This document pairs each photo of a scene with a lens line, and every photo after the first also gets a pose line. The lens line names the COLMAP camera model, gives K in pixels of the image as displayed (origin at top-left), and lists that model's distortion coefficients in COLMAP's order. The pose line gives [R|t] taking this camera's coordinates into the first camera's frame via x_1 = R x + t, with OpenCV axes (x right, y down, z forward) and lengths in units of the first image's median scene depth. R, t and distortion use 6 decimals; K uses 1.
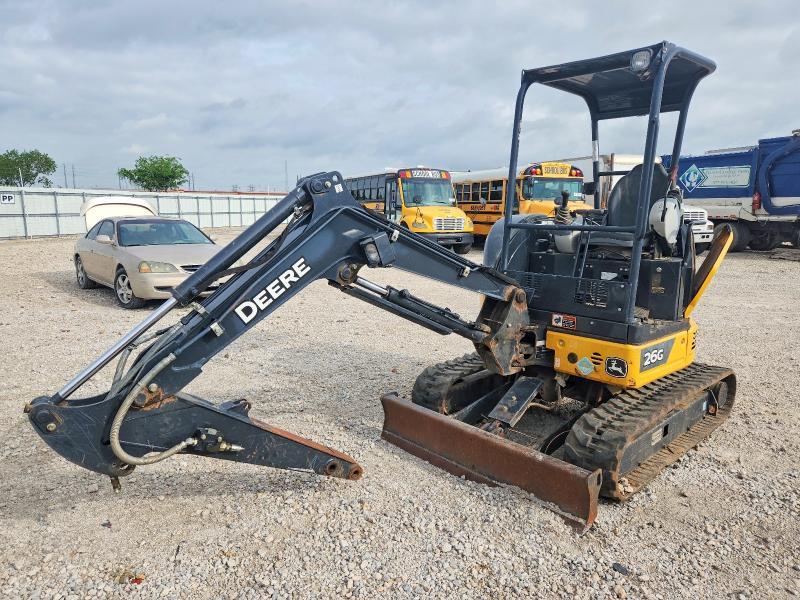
lens RADIAL K [[548.8, 0, 400.0], [0, 548.8, 298.4], [0, 0, 1]] dist [-0.001950, -0.002306]
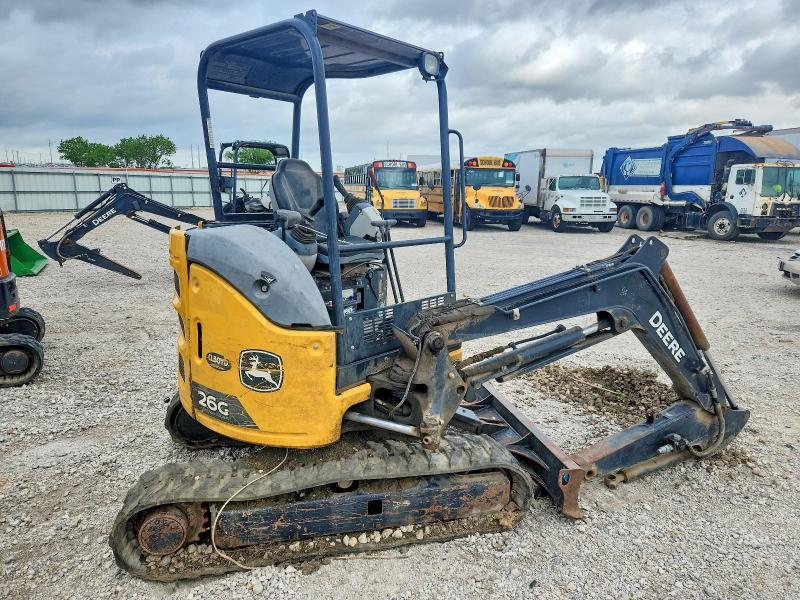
lens RADIAL K [[548.8, 0, 400.2], [0, 548.8, 299.6], [0, 0, 1]] dist [-0.001950, -0.002306]
pose [[0.982417, 0.047633, -0.180521, 0.319869], [-0.041014, 0.998349, 0.040225, 0.041294], [0.182139, -0.032113, 0.982748, -0.296826]]
